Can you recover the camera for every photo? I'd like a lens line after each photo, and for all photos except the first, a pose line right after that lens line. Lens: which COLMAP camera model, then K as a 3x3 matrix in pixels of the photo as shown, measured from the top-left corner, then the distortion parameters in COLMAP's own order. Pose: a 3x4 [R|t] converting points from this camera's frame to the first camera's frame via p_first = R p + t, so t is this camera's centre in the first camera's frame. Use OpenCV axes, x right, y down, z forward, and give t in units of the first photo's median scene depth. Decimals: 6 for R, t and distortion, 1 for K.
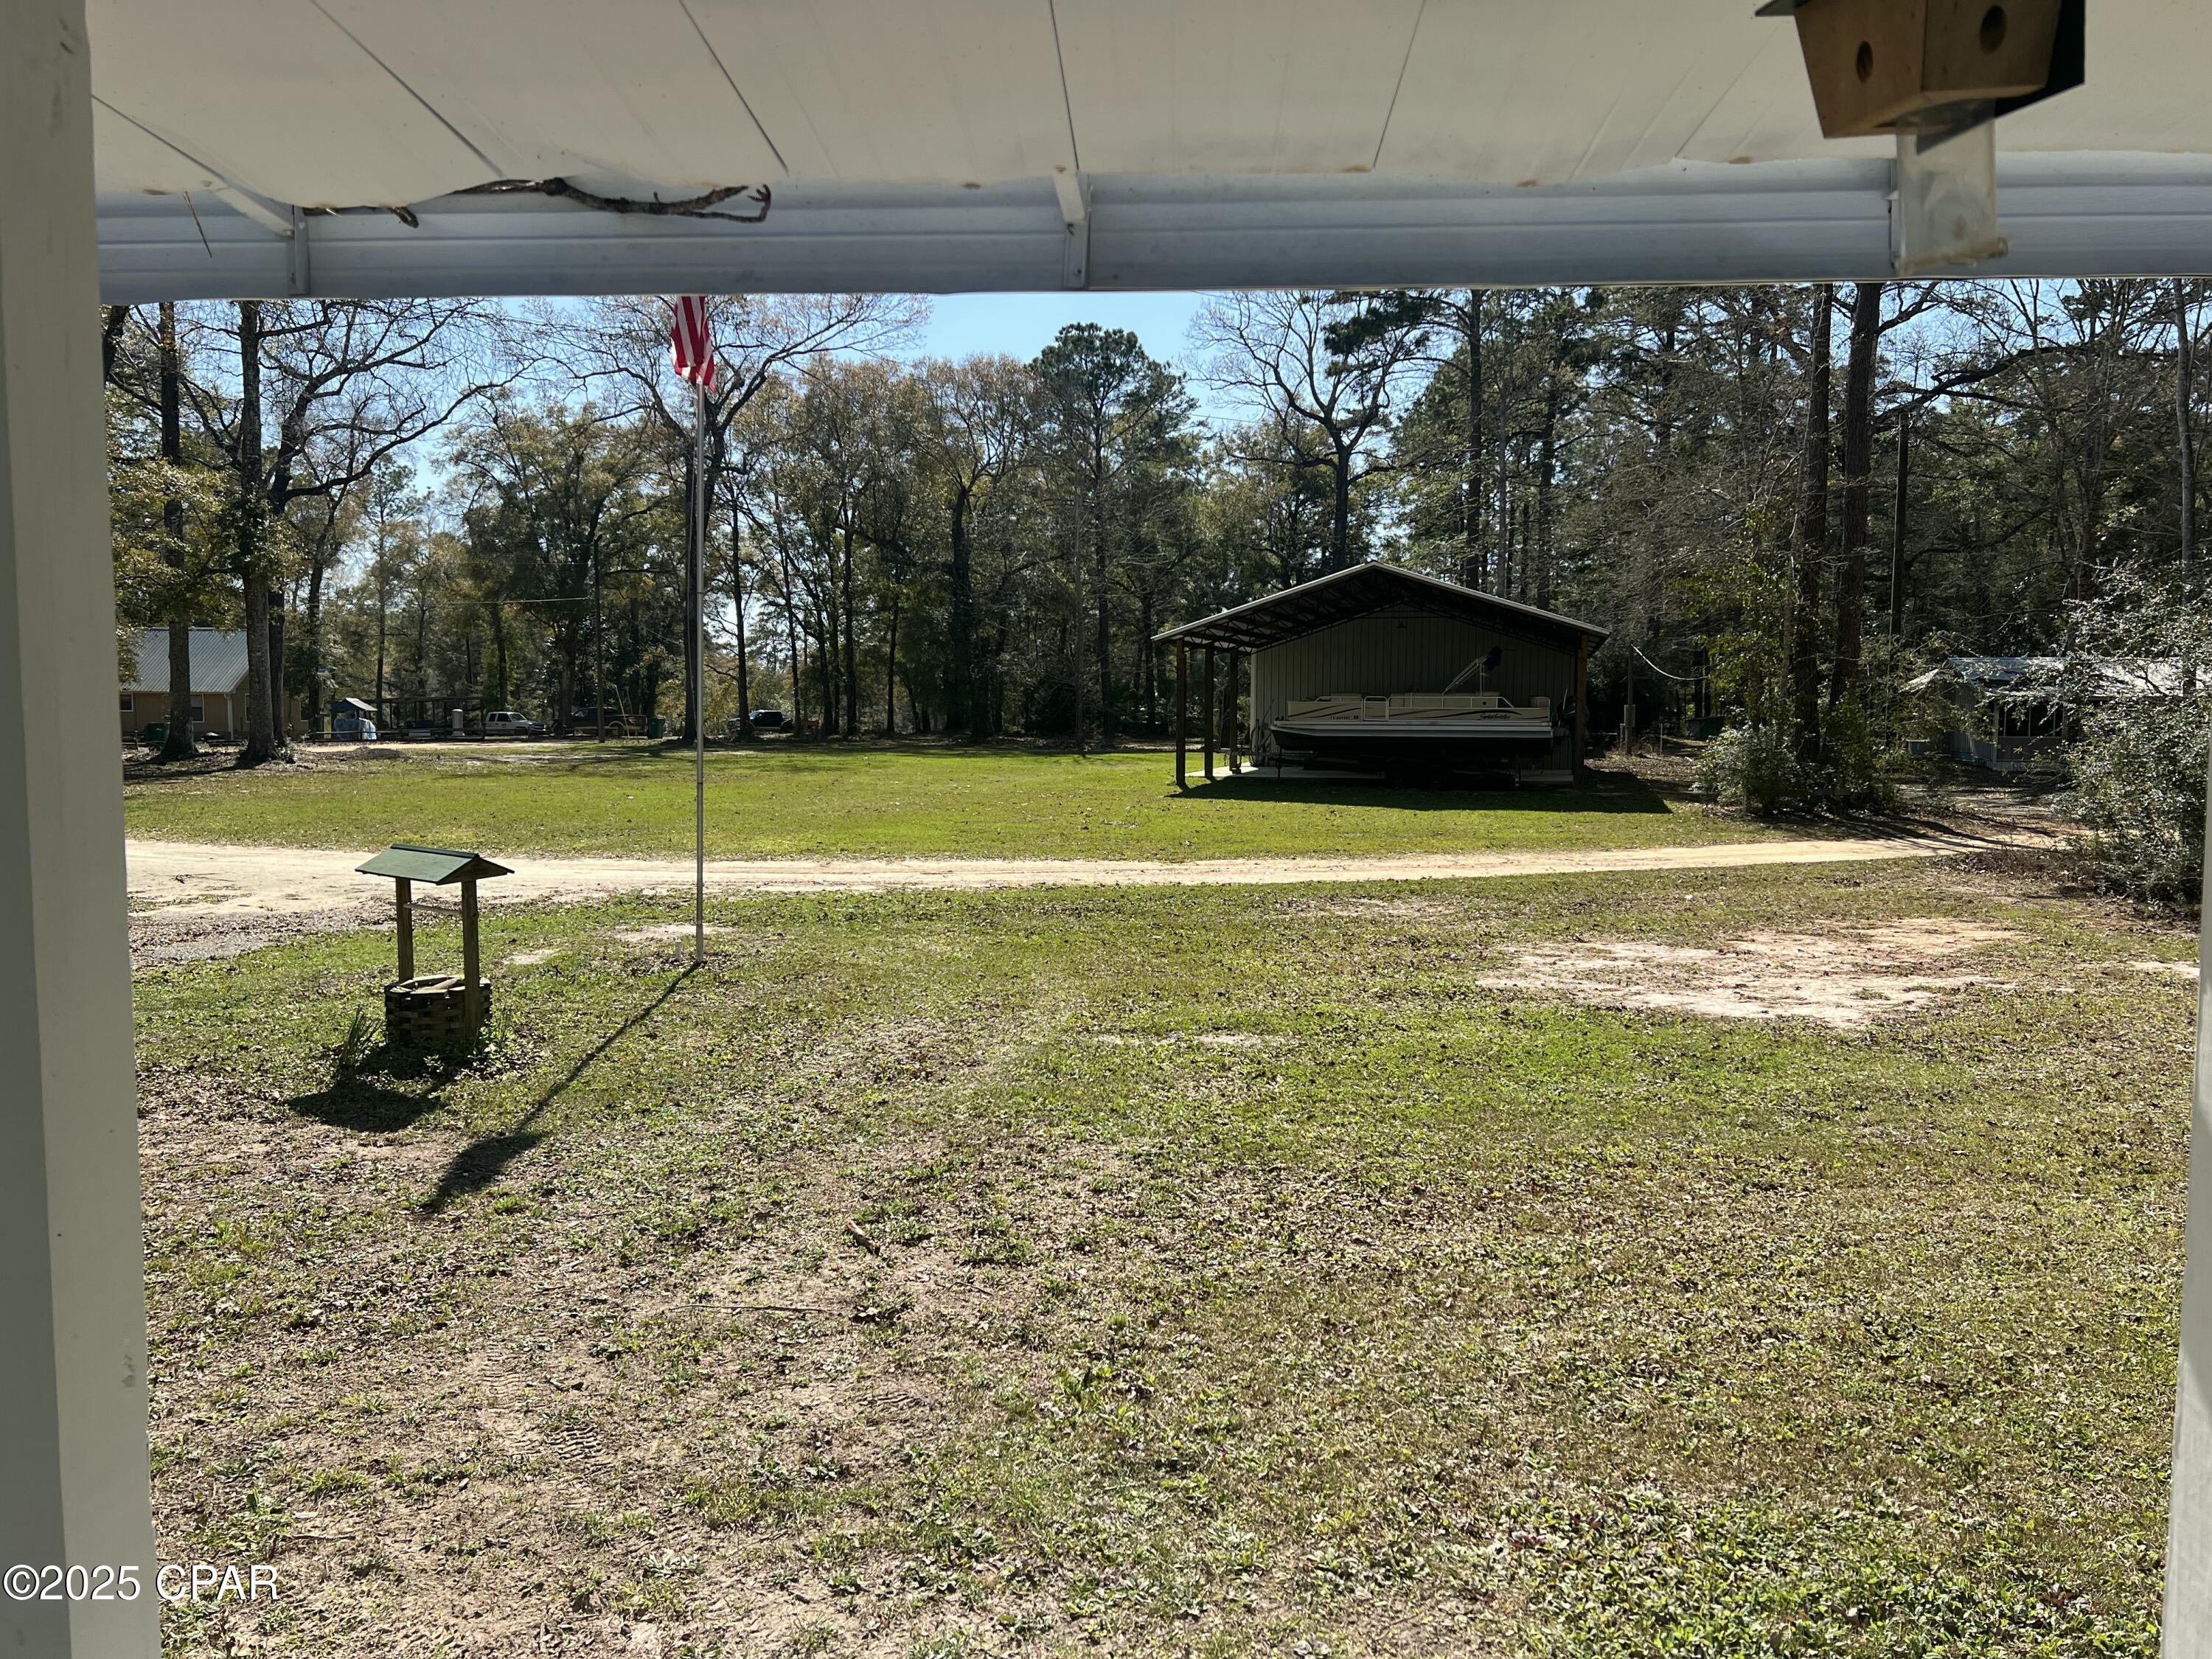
lens RADIAL K [[1663.4, 0, 1106.0], [0, 1663.4, 829.5], [0, 0, 1]] dist [0.110346, -0.174605]
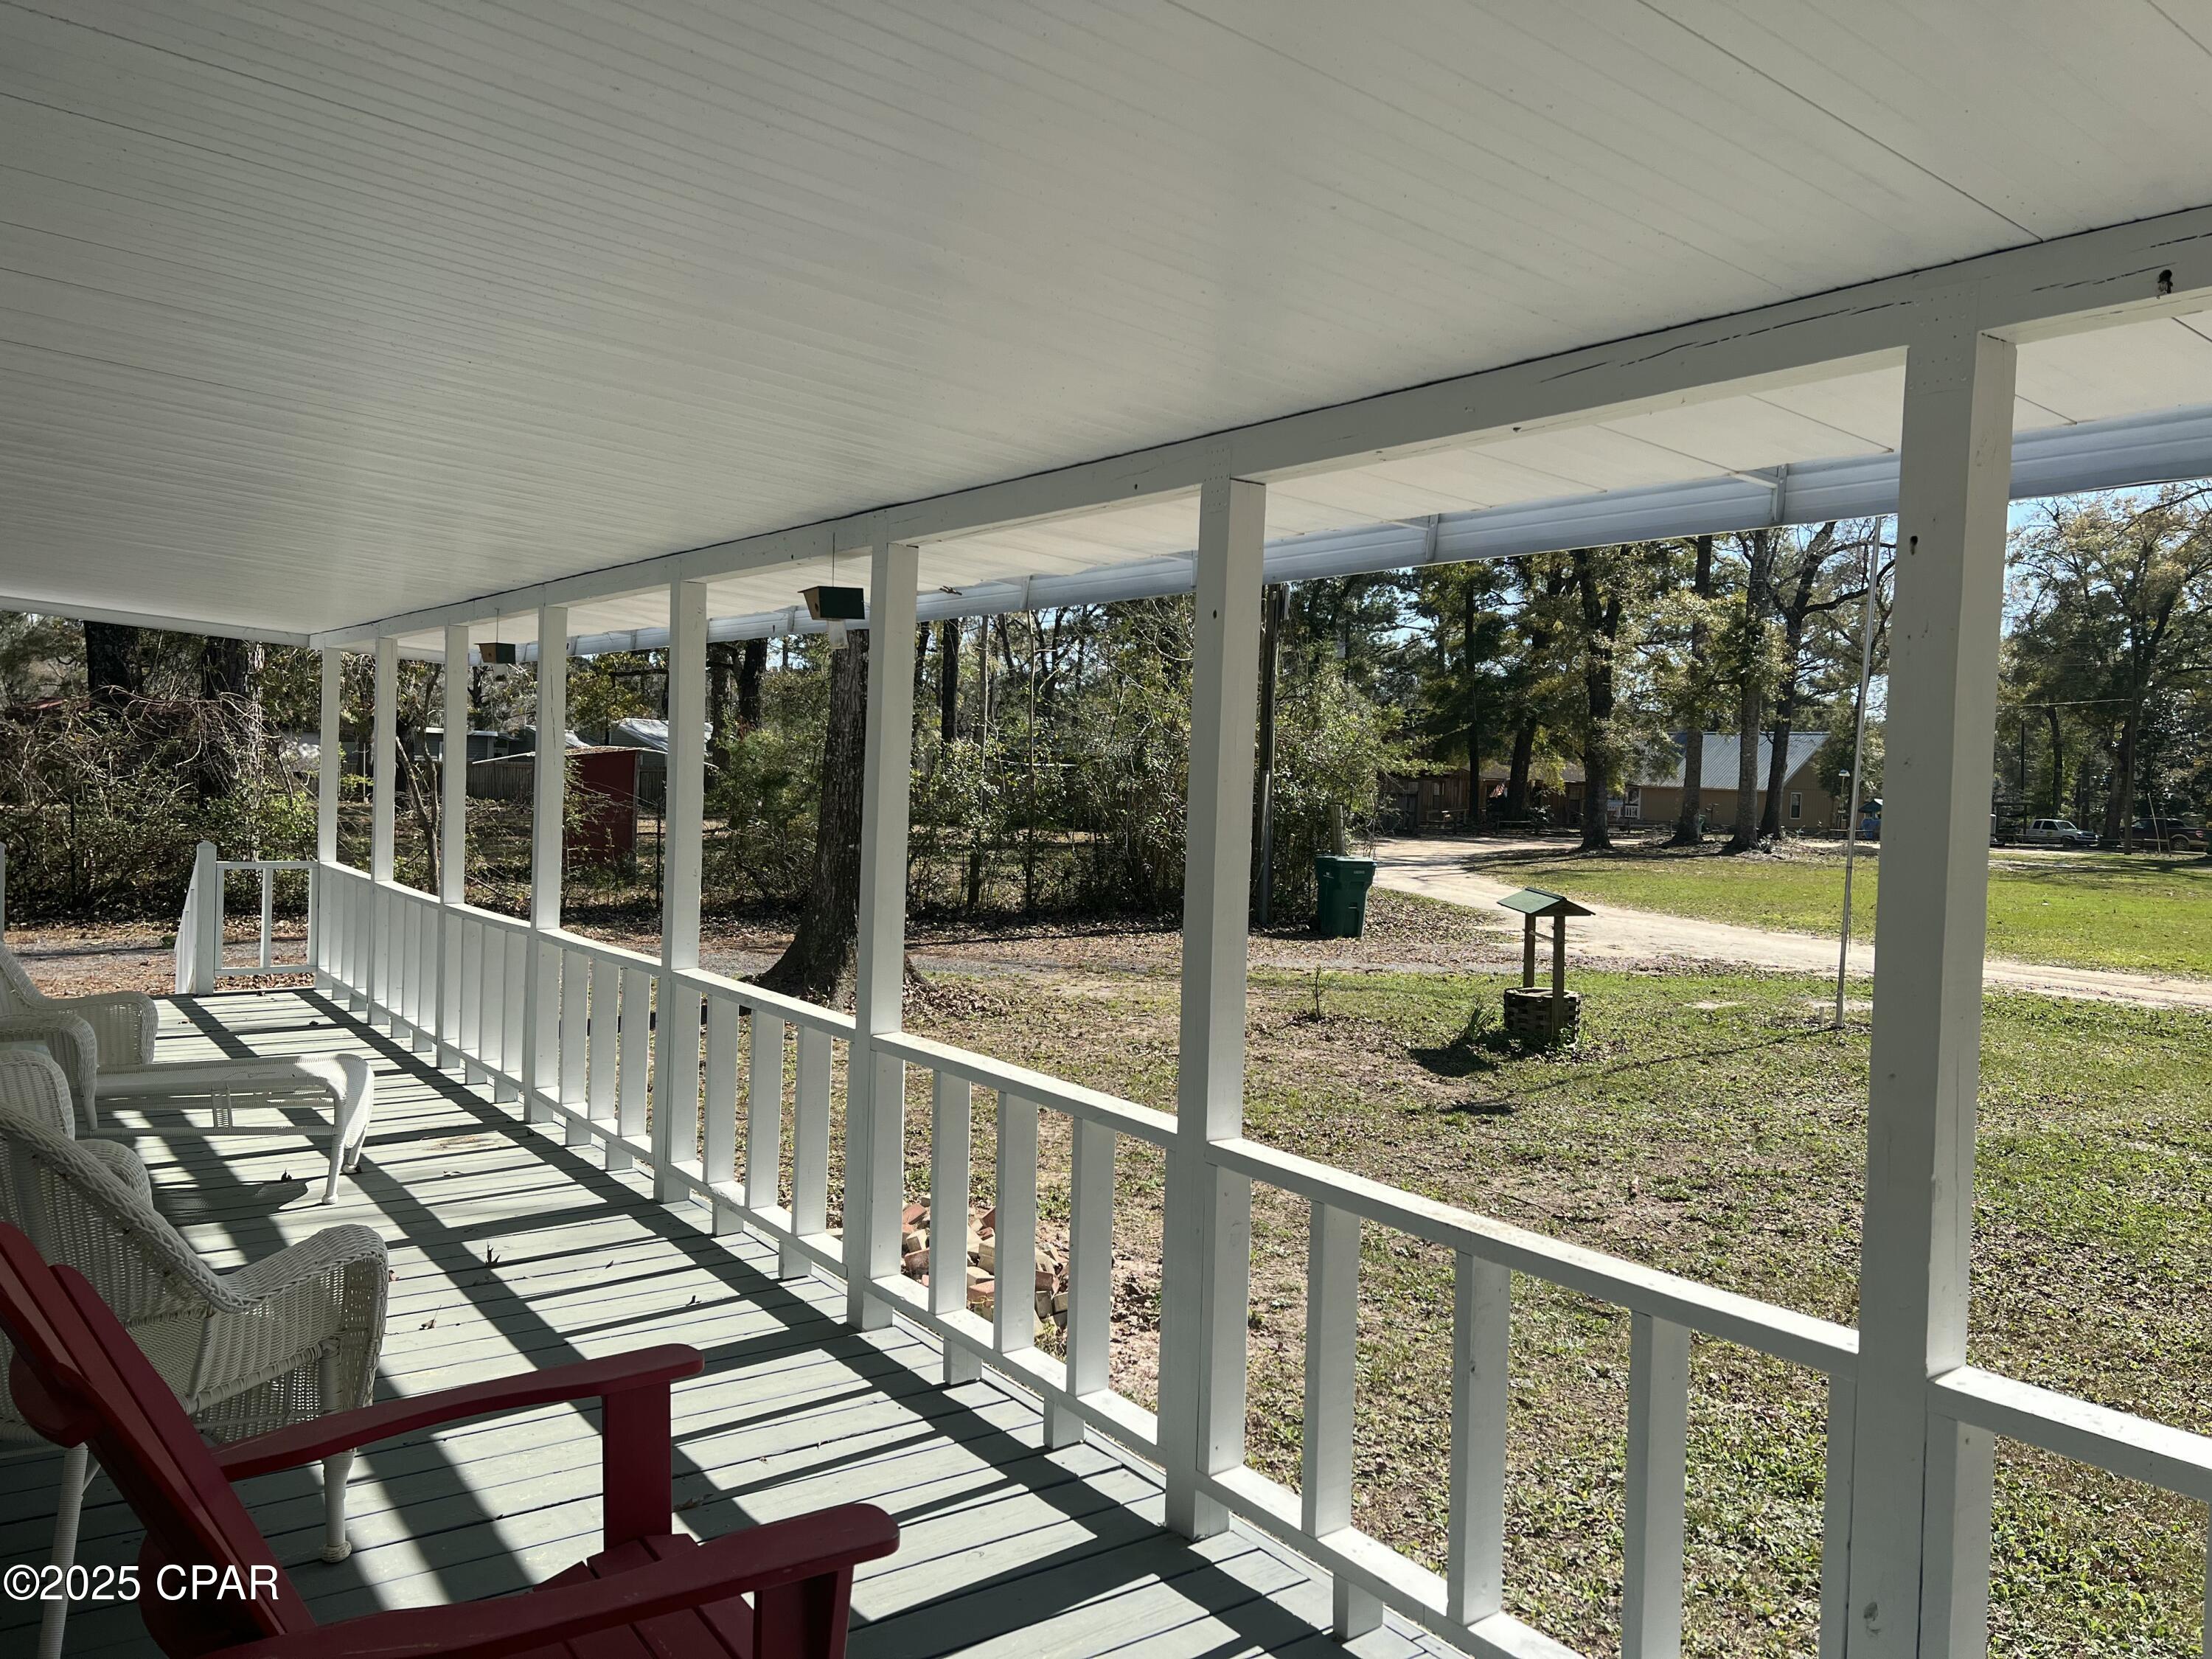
lens RADIAL K [[1663.4, 0, 1106.0], [0, 1663.4, 829.5], [0, 0, 1]] dist [0.110346, -0.174605]
pose [[0.629015, 0.047818, -0.775921, 0.100972], [-0.095391, 0.995311, -0.015991, 0.004071], [0.771518, 0.084075, 0.630628, -0.029515]]
